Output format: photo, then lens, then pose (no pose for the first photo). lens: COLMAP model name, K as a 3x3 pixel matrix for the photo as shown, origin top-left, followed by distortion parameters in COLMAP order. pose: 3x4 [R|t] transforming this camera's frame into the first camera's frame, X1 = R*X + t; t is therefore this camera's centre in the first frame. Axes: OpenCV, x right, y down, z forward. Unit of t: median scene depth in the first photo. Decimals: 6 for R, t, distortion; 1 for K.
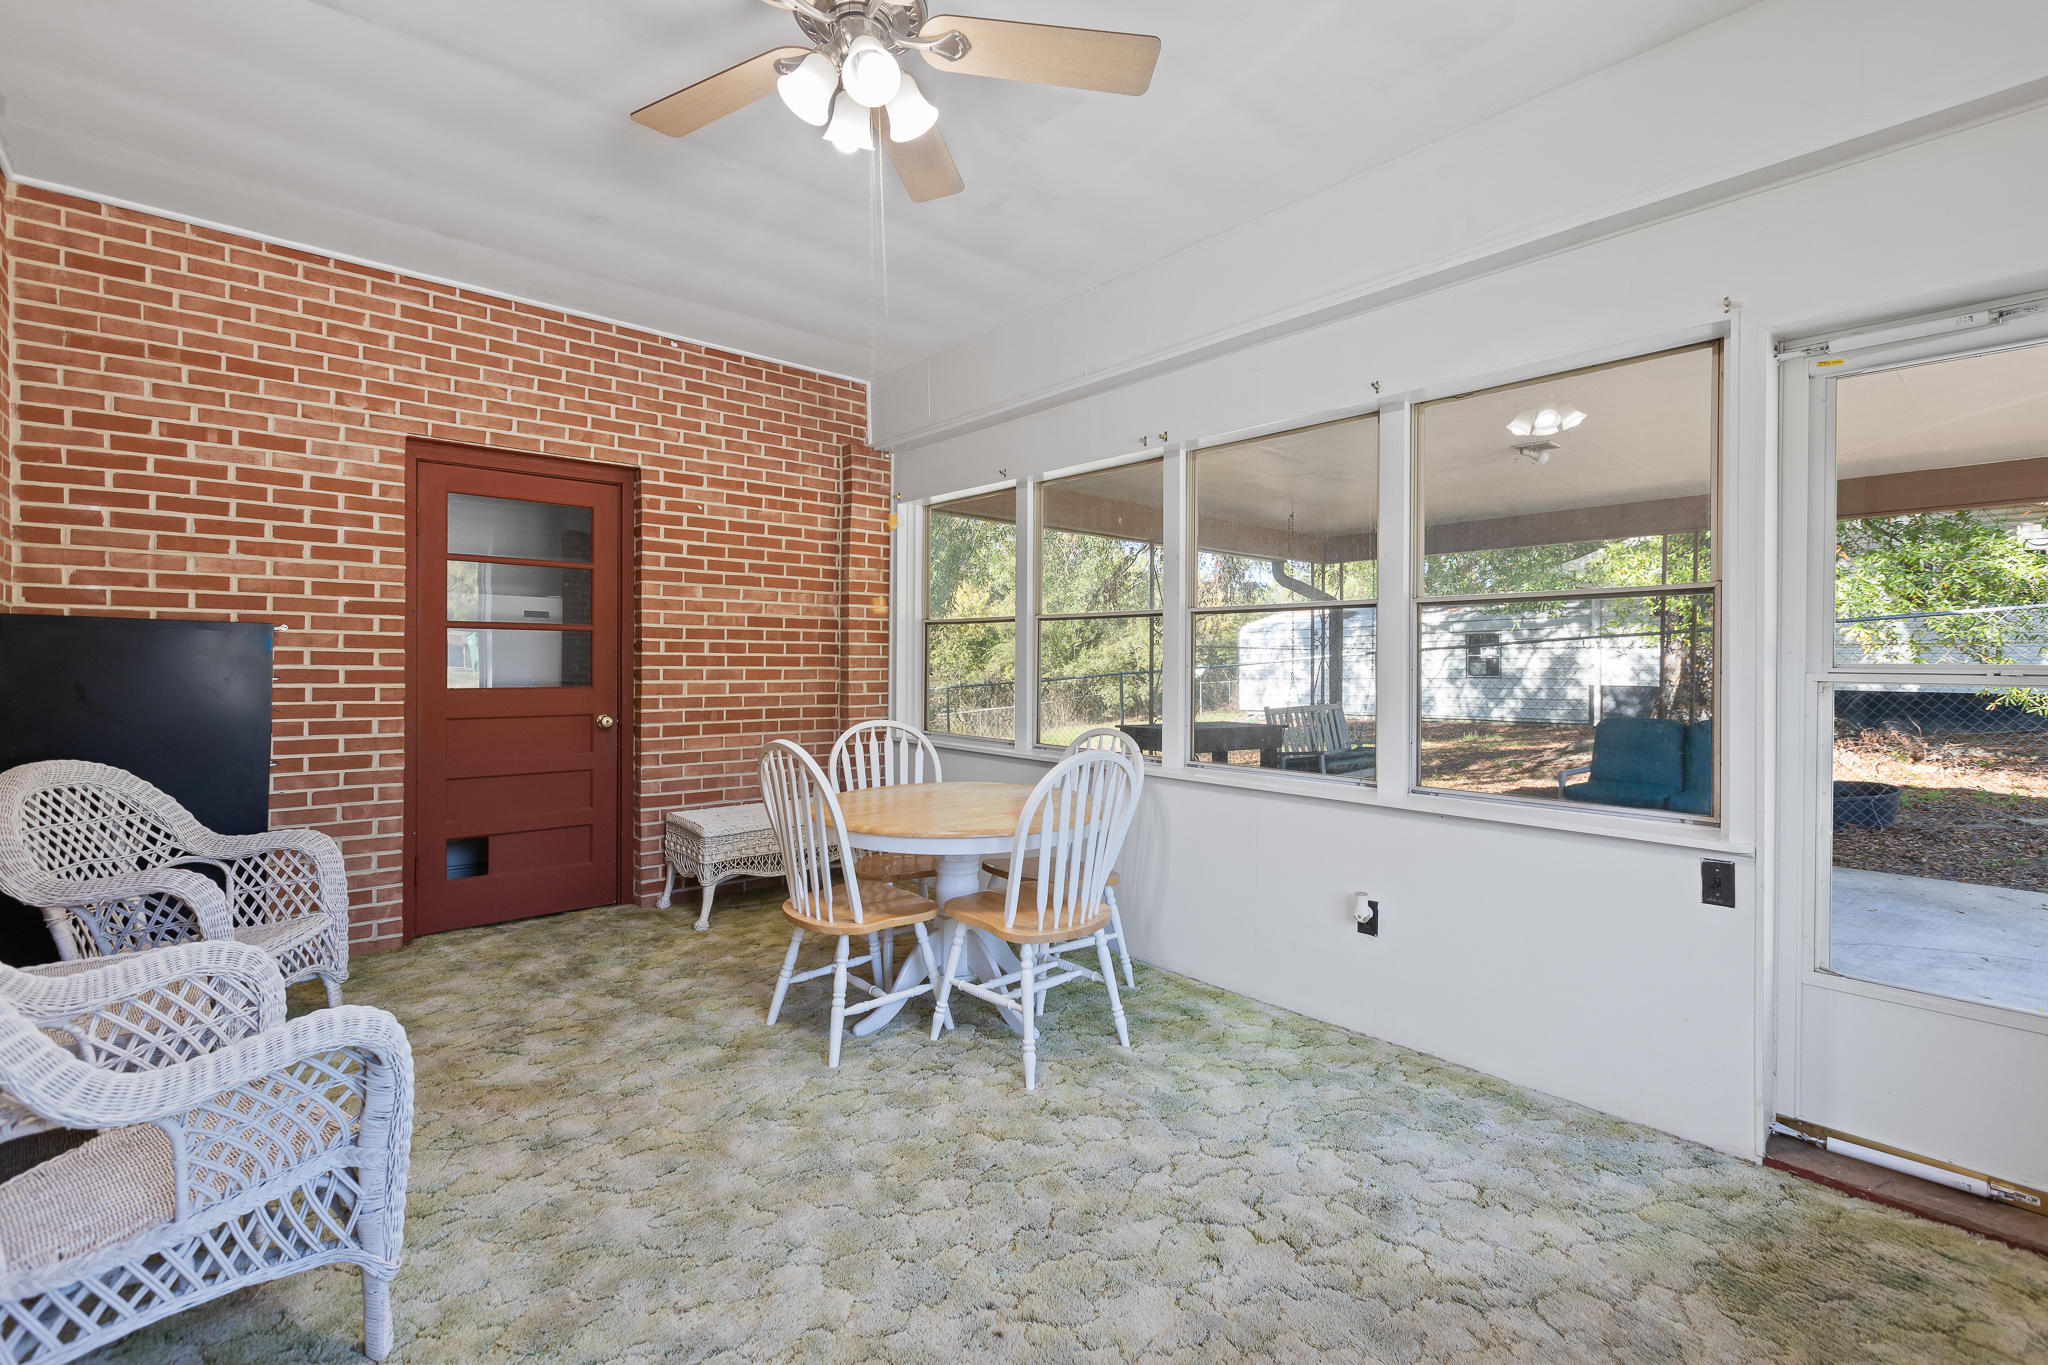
lens RADIAL K [[927.7, 0, 1029.1], [0, 927.7, 669.0], [0, 0, 1]] dist [0.003480, 0.000250]
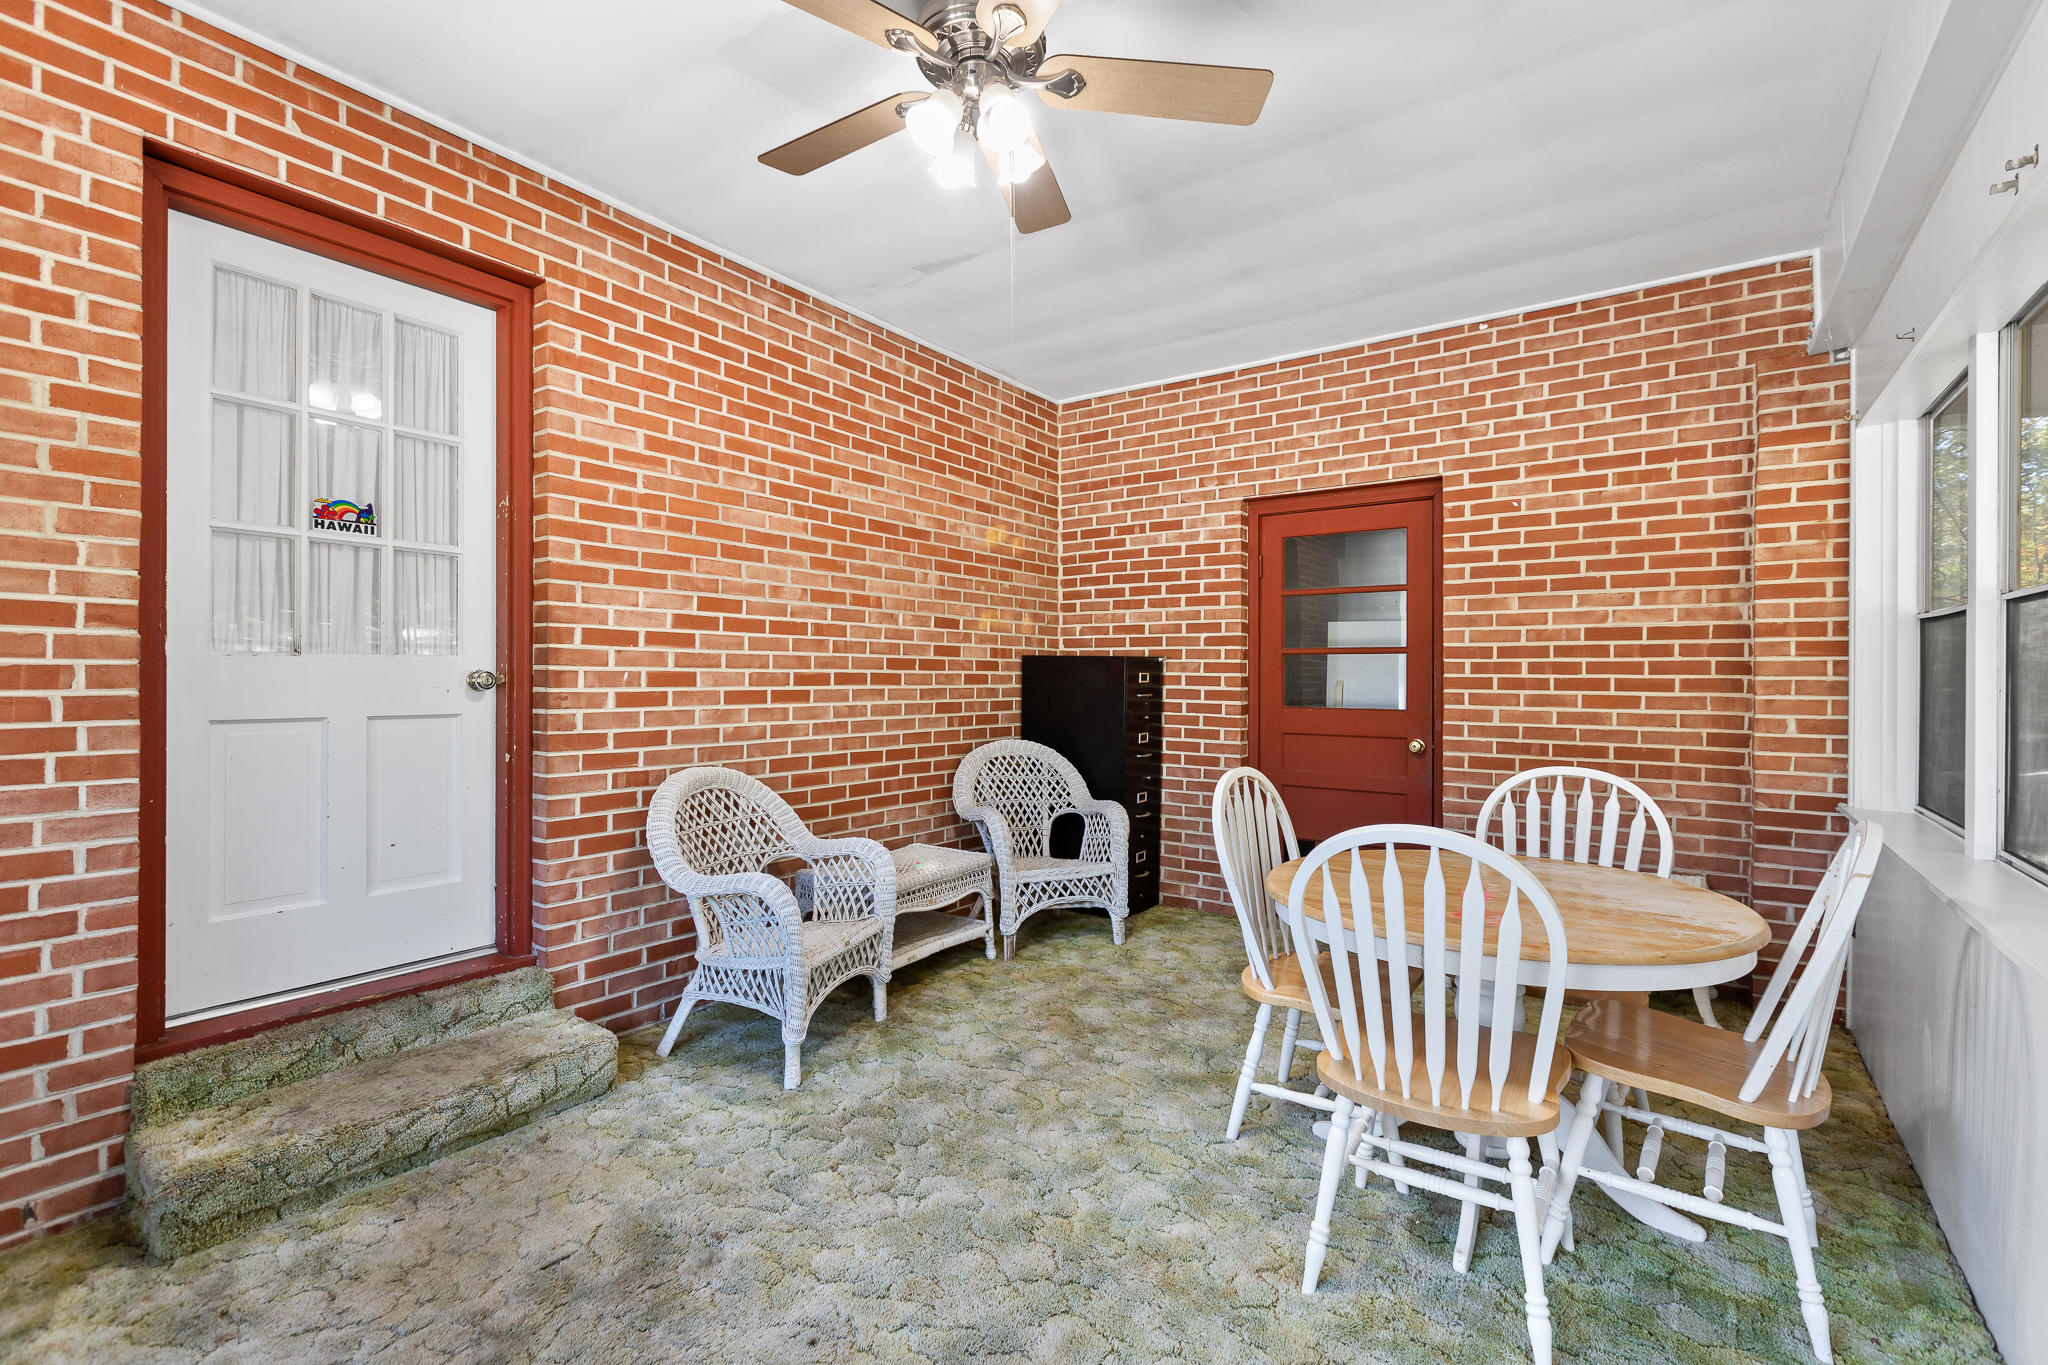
lens RADIAL K [[927.7, 0, 1027.5], [0, 927.7, 684.6], [0, 0, 1]] dist [0.003480, 0.000250]
pose [[0.222016, 0.000063, -0.975043, 0.382457], [-0.014394, 0.999891, -0.003213, 0.001132], [0.974937, 0.014748, 0.221993, 0.379938]]
